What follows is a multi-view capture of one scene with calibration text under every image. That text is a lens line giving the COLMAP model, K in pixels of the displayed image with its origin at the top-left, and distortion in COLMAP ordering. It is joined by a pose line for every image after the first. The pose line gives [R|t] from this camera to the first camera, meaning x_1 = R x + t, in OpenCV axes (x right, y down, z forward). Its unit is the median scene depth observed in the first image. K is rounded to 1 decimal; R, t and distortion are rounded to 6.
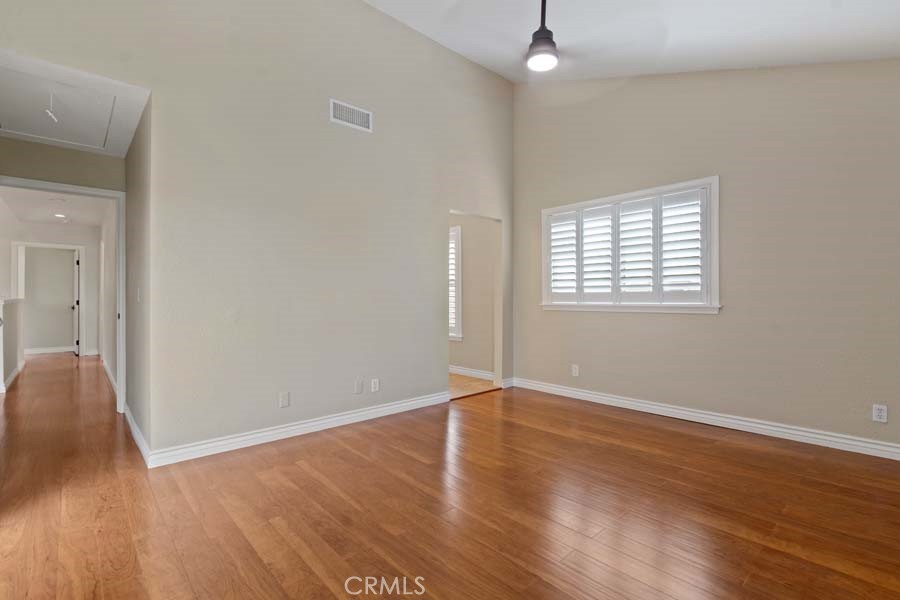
lens RADIAL K [[408.7, 0, 475.4], [0, 408.7, 296.9], [0, 0, 1]] dist [-0.002363, -0.000370]
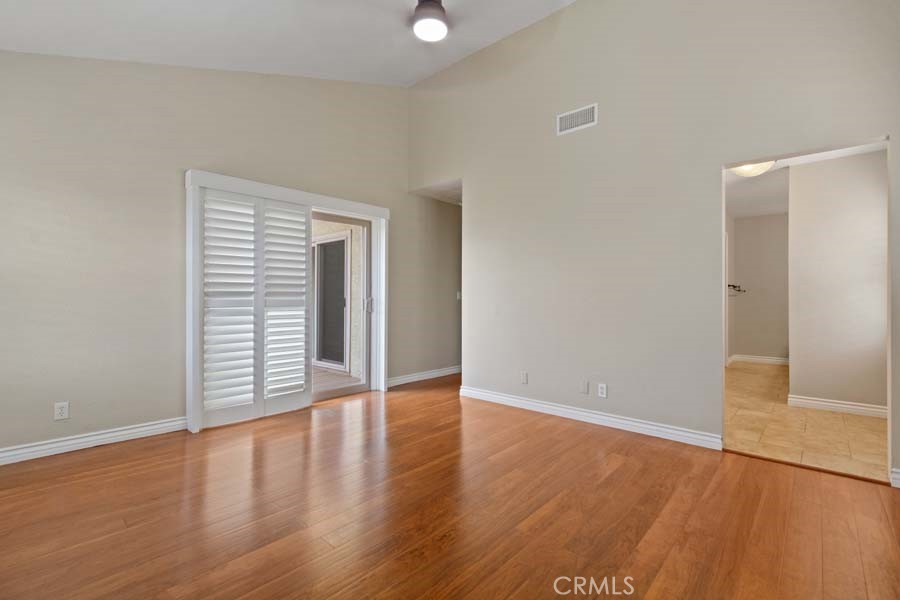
lens RADIAL K [[403.3, 0, 481.5], [0, 403.3, 292.6], [0, 0, 1]] dist [0.002947, -0.000106]
pose [[0.112922, -0.010750, -0.993546, 0.678296], [0.002246, 0.999942, -0.010564, 0.001610], [0.993601, -0.001039, 0.112940, 0.655907]]
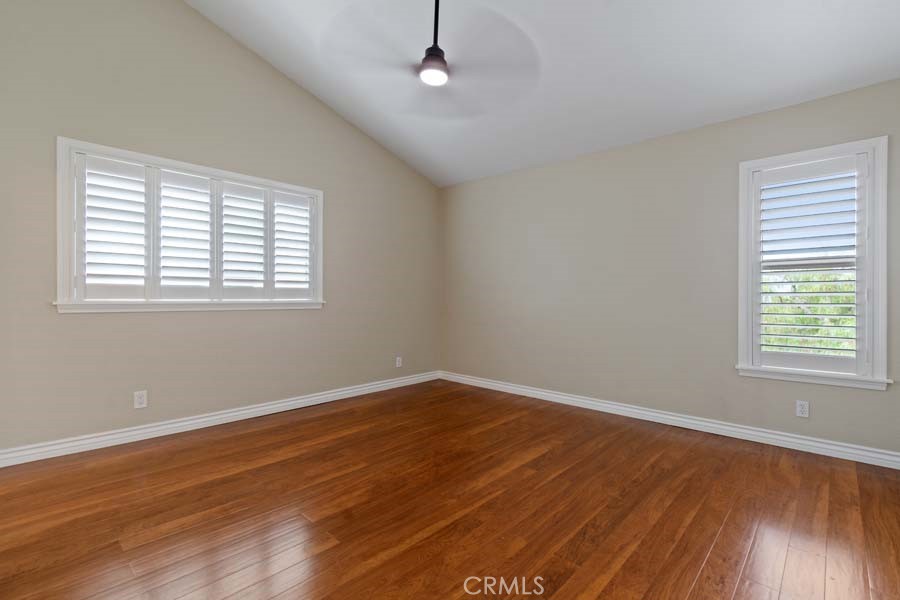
lens RADIAL K [[408.7, 0, 475.4], [0, 408.7, 296.9], [0, 0, 1]] dist [-0.002363, -0.000370]
pose [[-0.071259, 0.002262, 0.997455, -0.594850], [-0.008351, 0.999961, -0.002864, 0.008030], [-0.997423, -0.008534, -0.071237, 0.623435]]
